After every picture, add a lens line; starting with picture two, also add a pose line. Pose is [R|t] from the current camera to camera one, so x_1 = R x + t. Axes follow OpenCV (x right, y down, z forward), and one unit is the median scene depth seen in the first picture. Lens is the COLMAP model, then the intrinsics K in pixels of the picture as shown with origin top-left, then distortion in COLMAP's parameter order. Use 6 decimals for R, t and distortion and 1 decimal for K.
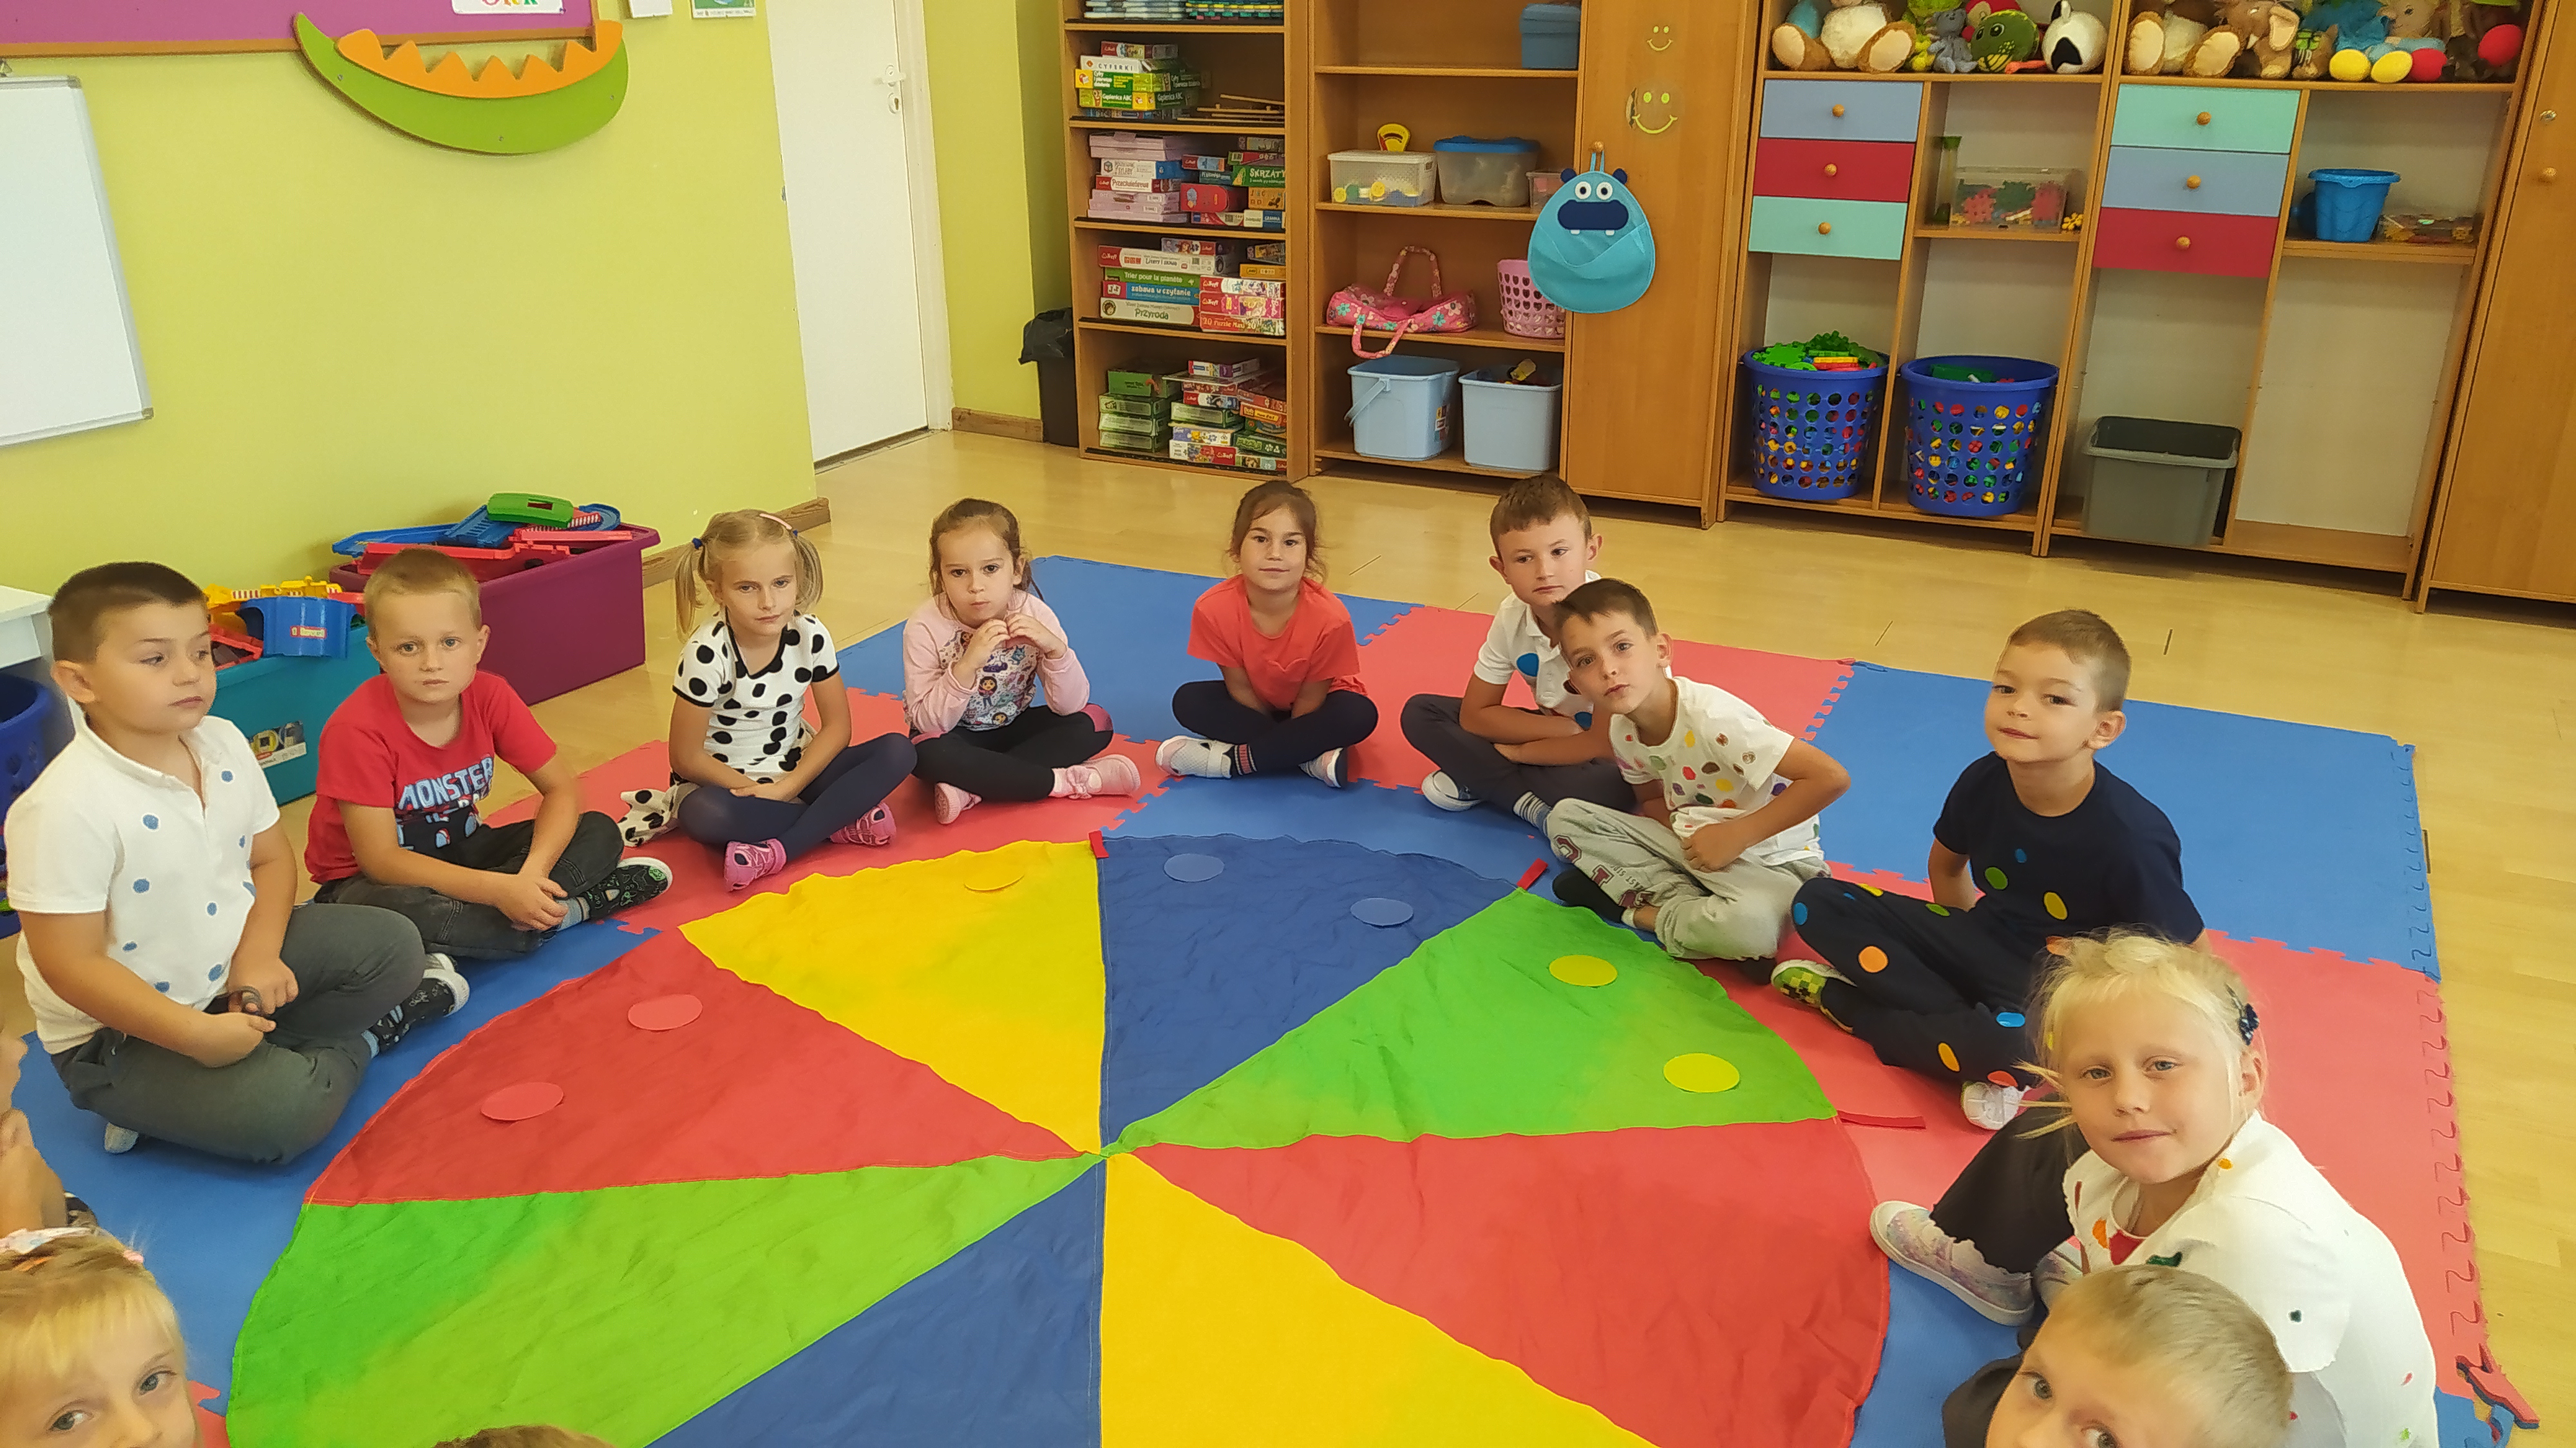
lens RADIAL K [[1911.8, 0, 1284.2], [0, 1911.8, 723.4], [0, 0, 1]] dist [0.065944, -0.106370]
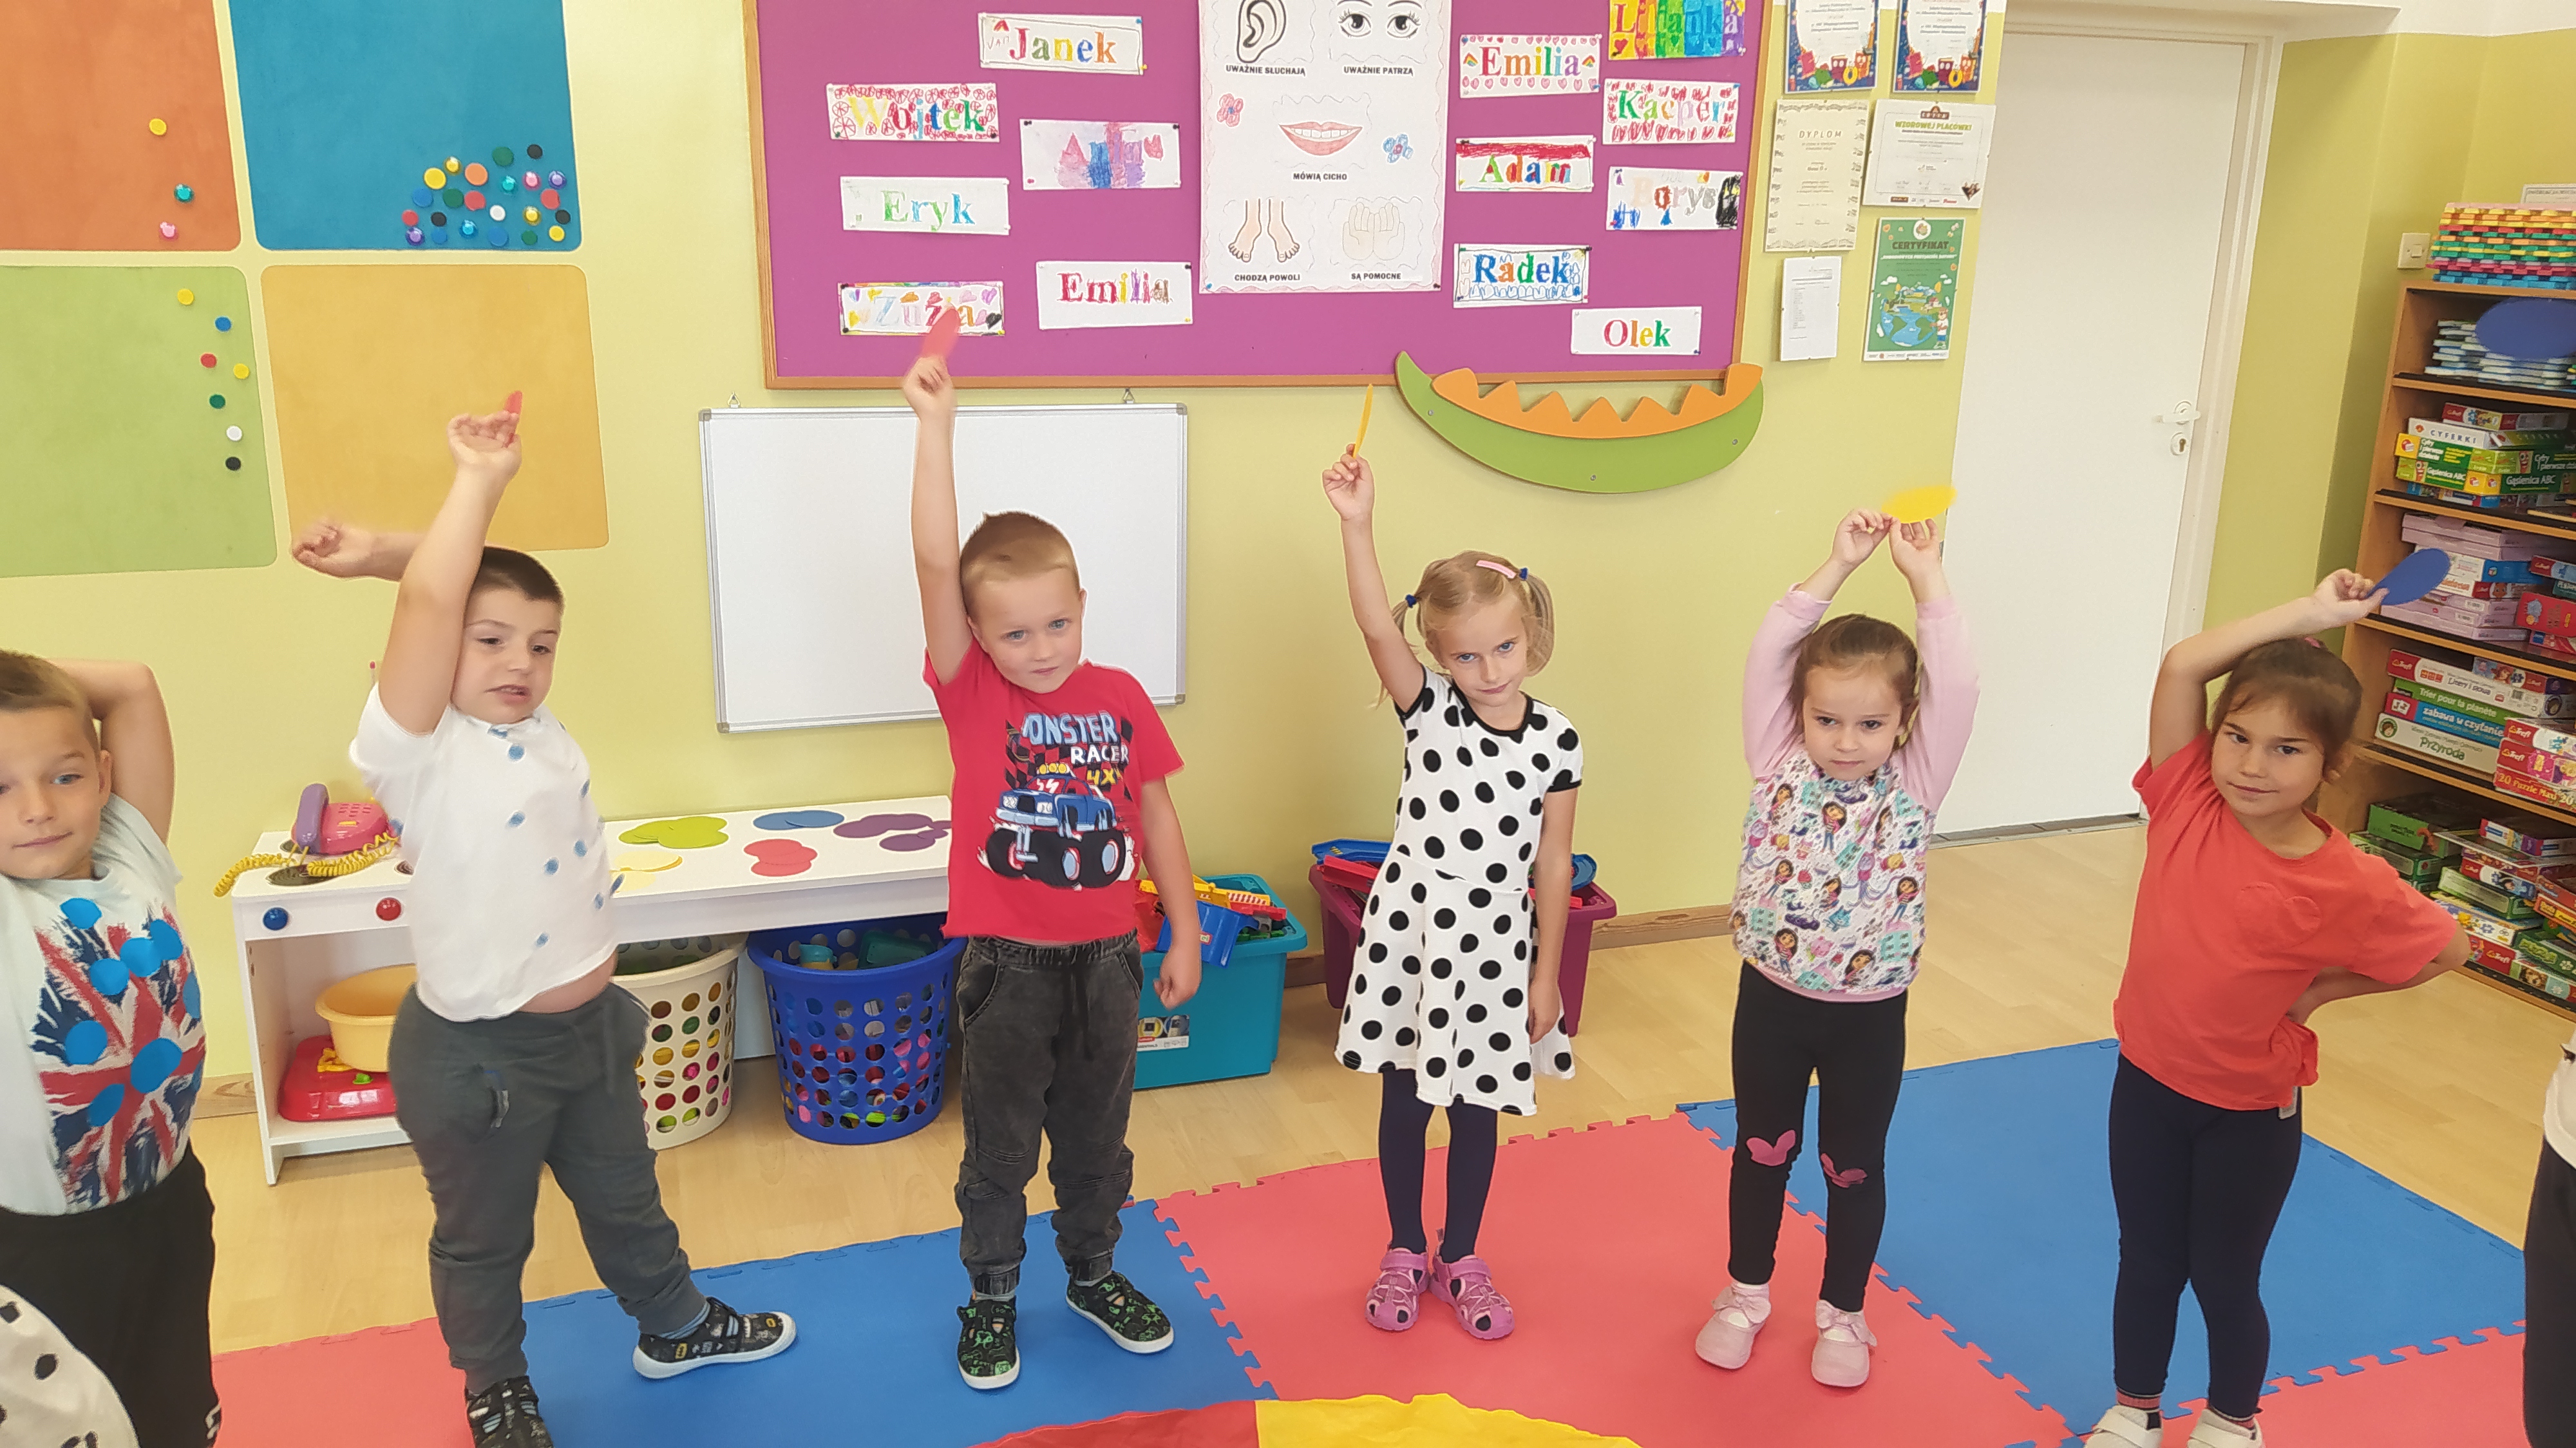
lens RADIAL K [[1911.8, 0, 1298.4], [0, 1911.8, 702.2], [0, 0, 1]] dist [0.065944, -0.106370]
pose [[0.715373, 0.195959, -0.670703, 0.121557], [-0.271982, 0.962261, -0.008953, -0.108051], [0.643637, 0.188824, 0.741672, 0.153332]]
